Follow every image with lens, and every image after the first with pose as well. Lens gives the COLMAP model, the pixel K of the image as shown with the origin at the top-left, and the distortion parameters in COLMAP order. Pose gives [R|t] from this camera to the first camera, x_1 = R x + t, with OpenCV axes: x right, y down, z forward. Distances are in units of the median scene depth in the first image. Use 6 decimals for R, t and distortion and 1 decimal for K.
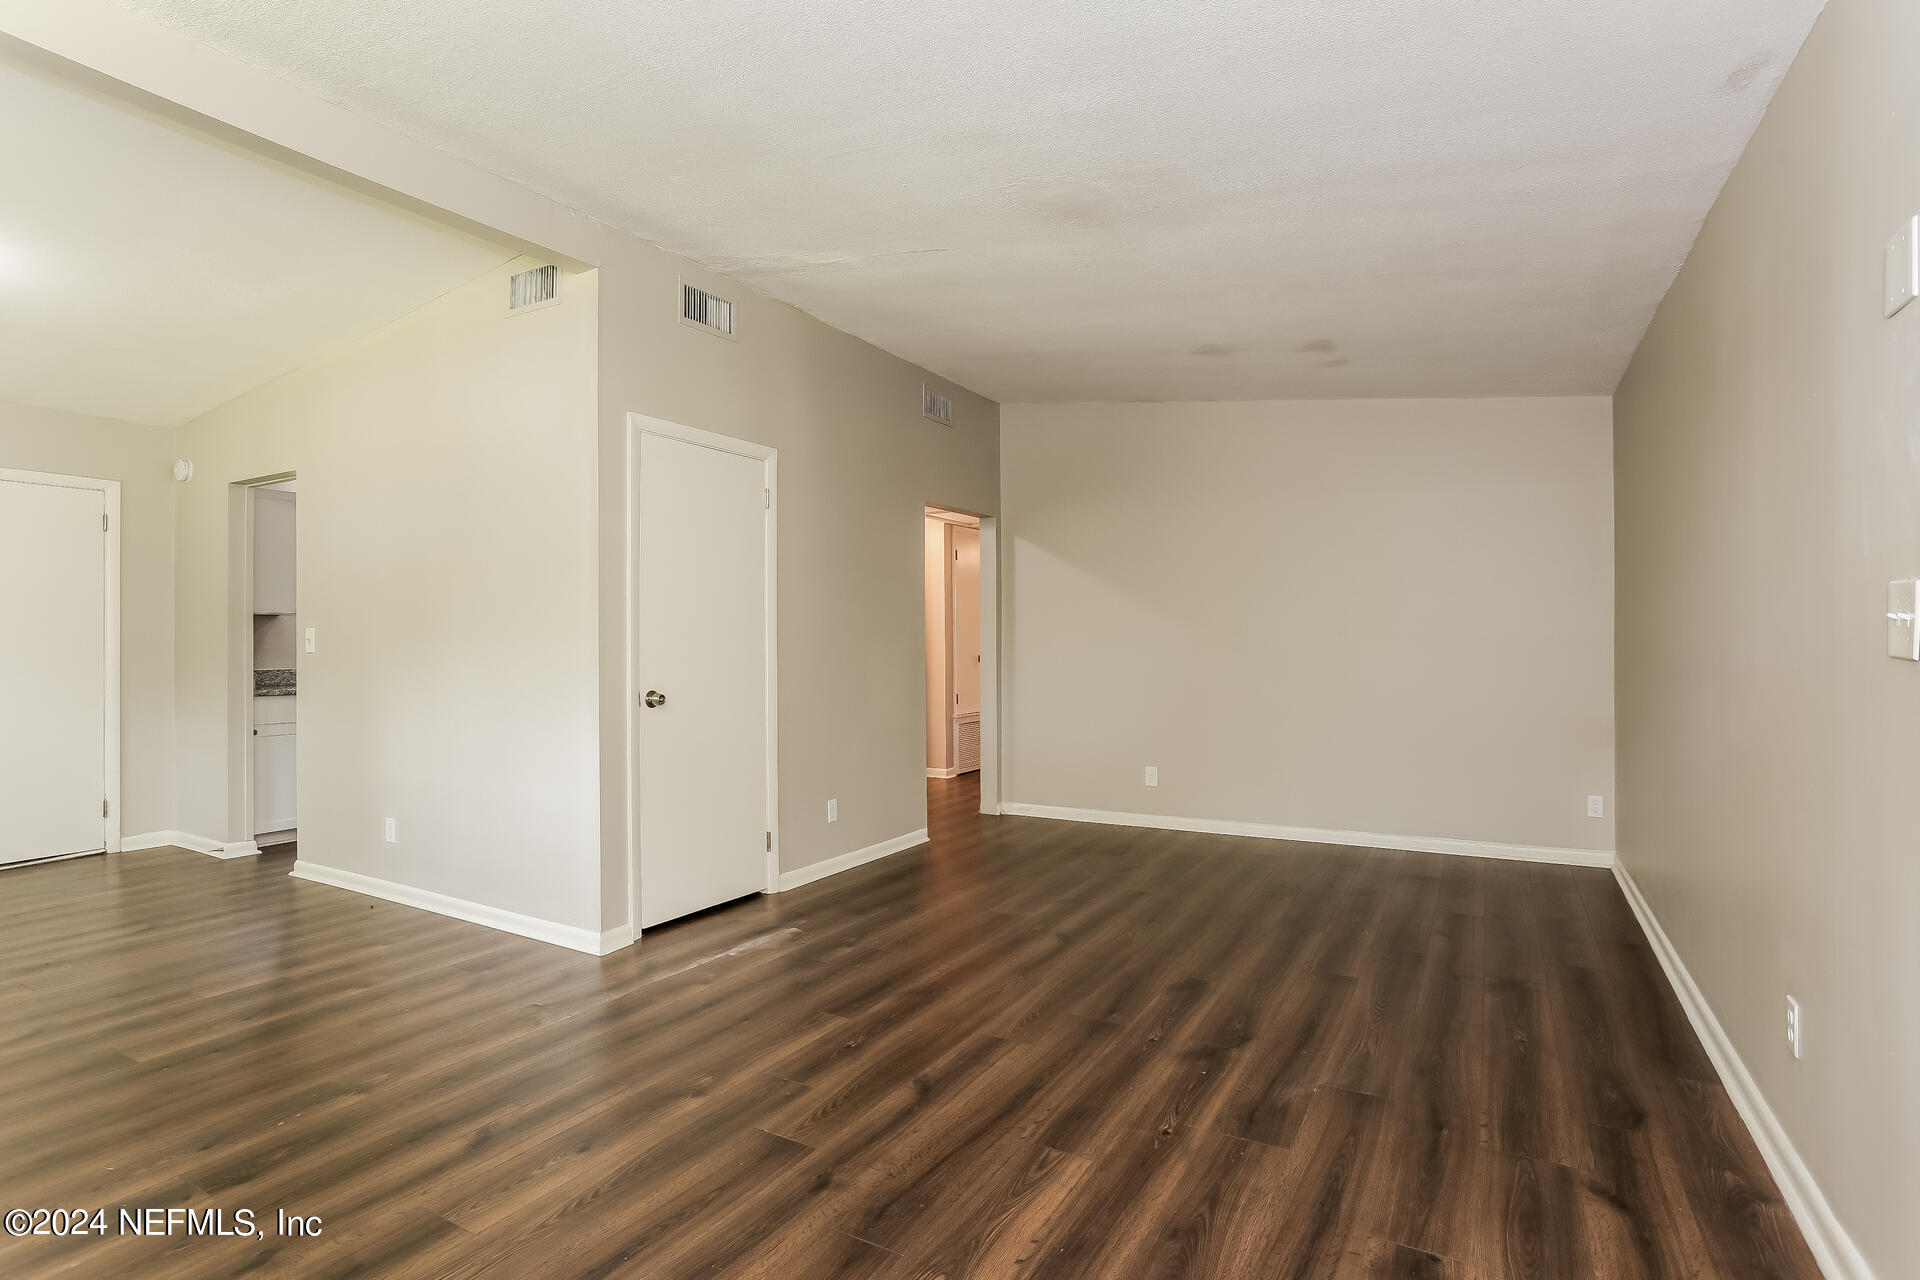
lens RADIAL K [[992.2, 0, 935.0], [0, 992.2, 626.5], [0, 0, 1]] dist [-0.066113, 0.031484]
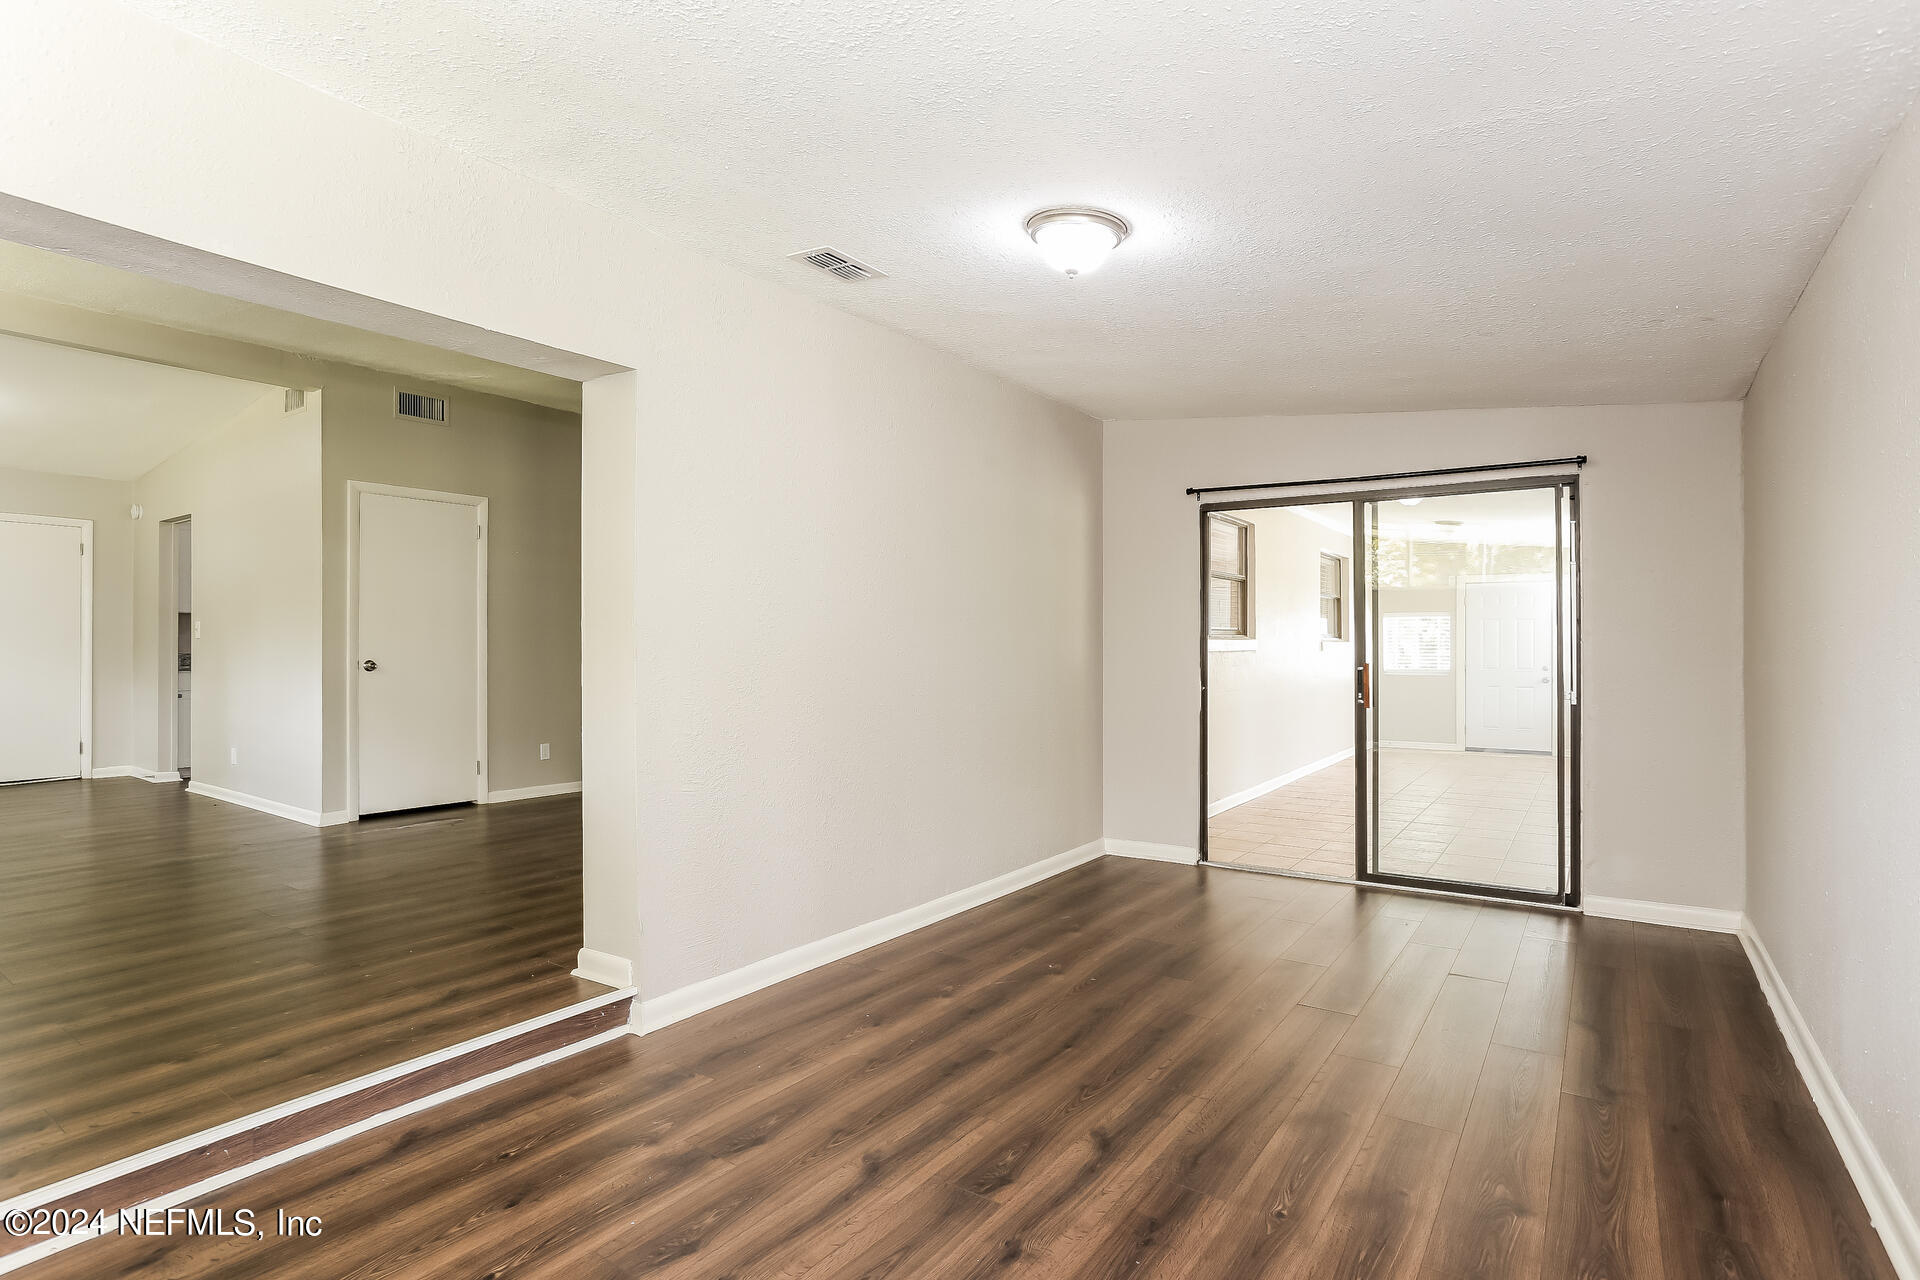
lens RADIAL K [[992.2, 0, 955.6], [0, 992.2, 643.4], [0, 0, 1]] dist [-0.066113, 0.031484]
pose [[0.996613, 0.003252, -0.082168, 0.616110], [-0.002468, 0.999950, 0.009648, 0.017484], [0.082196, -0.009412, 0.996572, -0.357716]]
